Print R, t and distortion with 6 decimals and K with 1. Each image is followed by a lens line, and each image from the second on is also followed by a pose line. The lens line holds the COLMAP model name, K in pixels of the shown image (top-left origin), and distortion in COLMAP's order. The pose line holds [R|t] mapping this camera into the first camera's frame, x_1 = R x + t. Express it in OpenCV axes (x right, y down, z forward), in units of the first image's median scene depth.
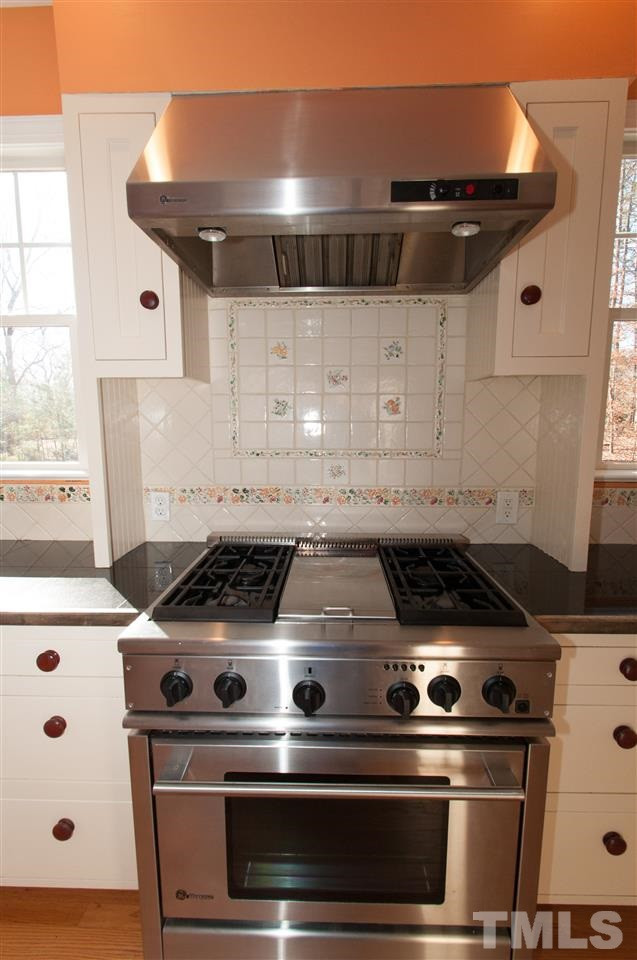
lens RADIAL K [[418.4, 0, 316.9], [0, 418.4, 477.5], [0, 0, 1]] dist [-0.003038, -0.000071]
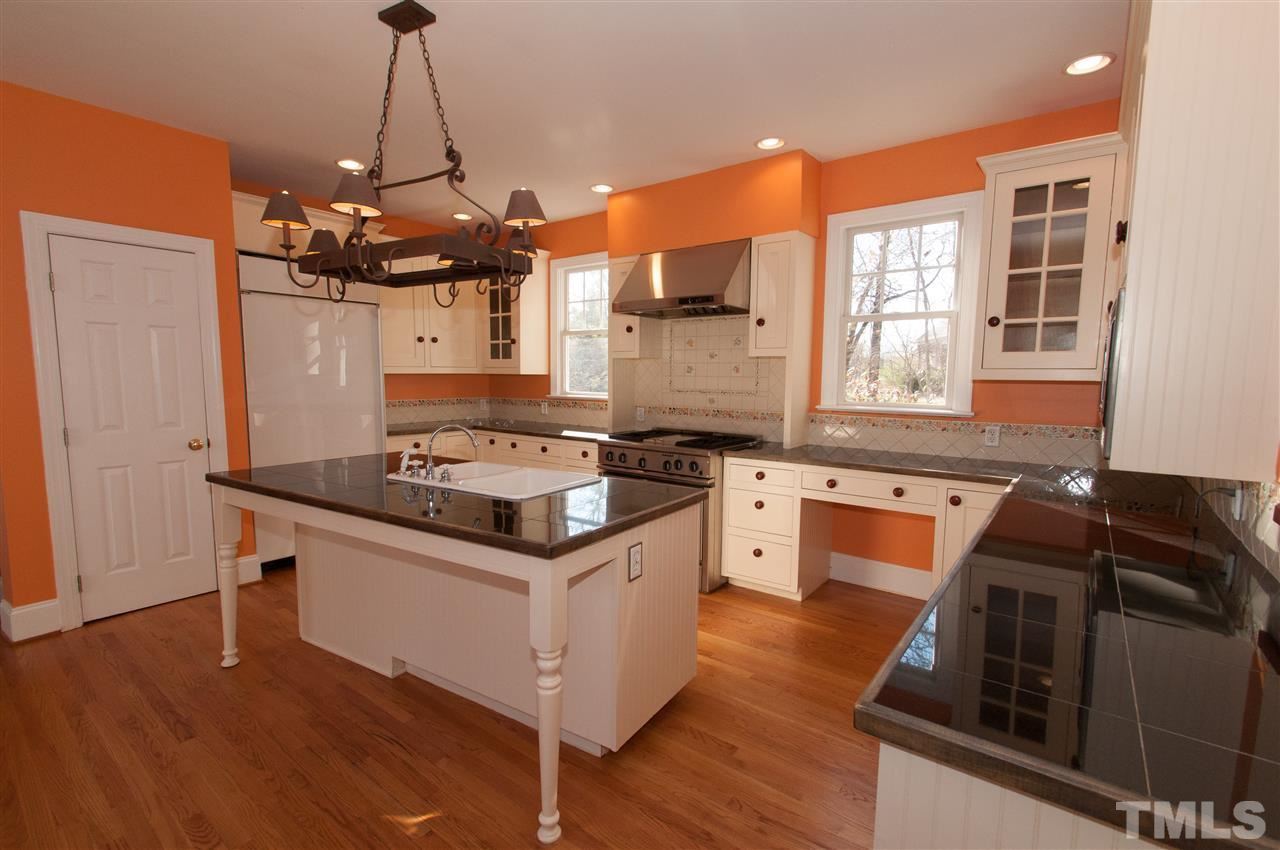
lens RADIAL K [[557.8, 0, 643.1], [0, 557.8, 427.0], [0, 0, 1]] dist [-0.003038, -0.000071]
pose [[0.808417, 0.064162, -0.585103, 1.383114], [-0.088825, 0.995956, -0.013511, 0.178872], [0.581869, 0.062894, 0.810847, -1.380337]]
